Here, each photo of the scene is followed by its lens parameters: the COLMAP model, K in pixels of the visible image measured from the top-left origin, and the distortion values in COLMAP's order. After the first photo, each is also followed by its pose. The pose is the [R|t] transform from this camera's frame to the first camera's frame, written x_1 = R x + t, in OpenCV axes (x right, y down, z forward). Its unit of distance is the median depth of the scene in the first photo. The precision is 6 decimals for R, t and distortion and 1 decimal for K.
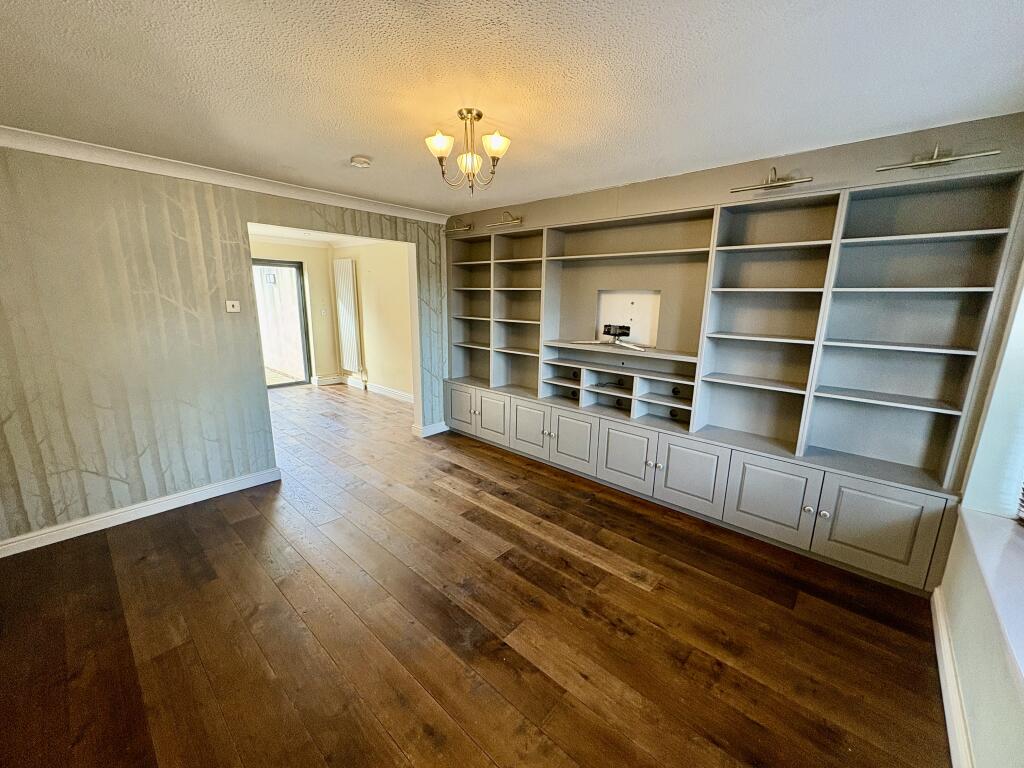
lens RADIAL K [[407.5, 0, 509.9], [0, 407.5, 385.3], [0, 0, 1]] dist [-0.001647, 0.000561]
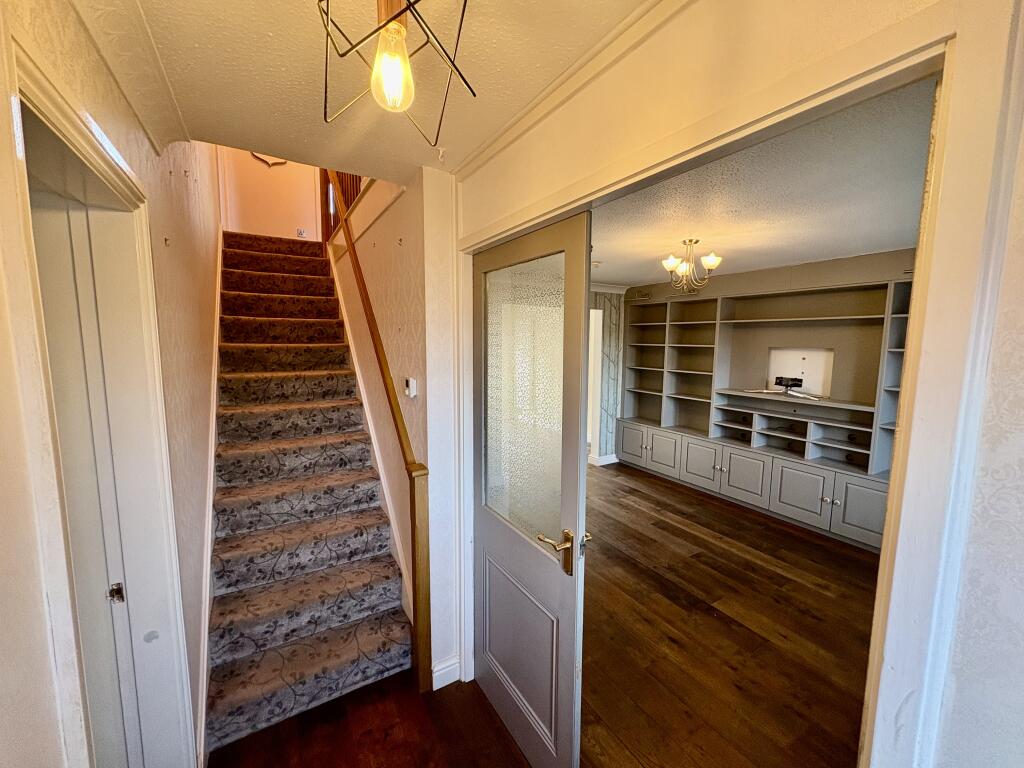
lens RADIAL K [[407.5, 0, 508.3], [0, 407.5, 385.7], [0, 0, 1]] dist [-0.001647, 0.000561]
pose [[0.956037, 0.026045, -0.292086, -0.160775], [-0.056994, 0.993557, -0.097956, 0.034590], [0.287653, 0.110297, 0.951362, -0.328001]]
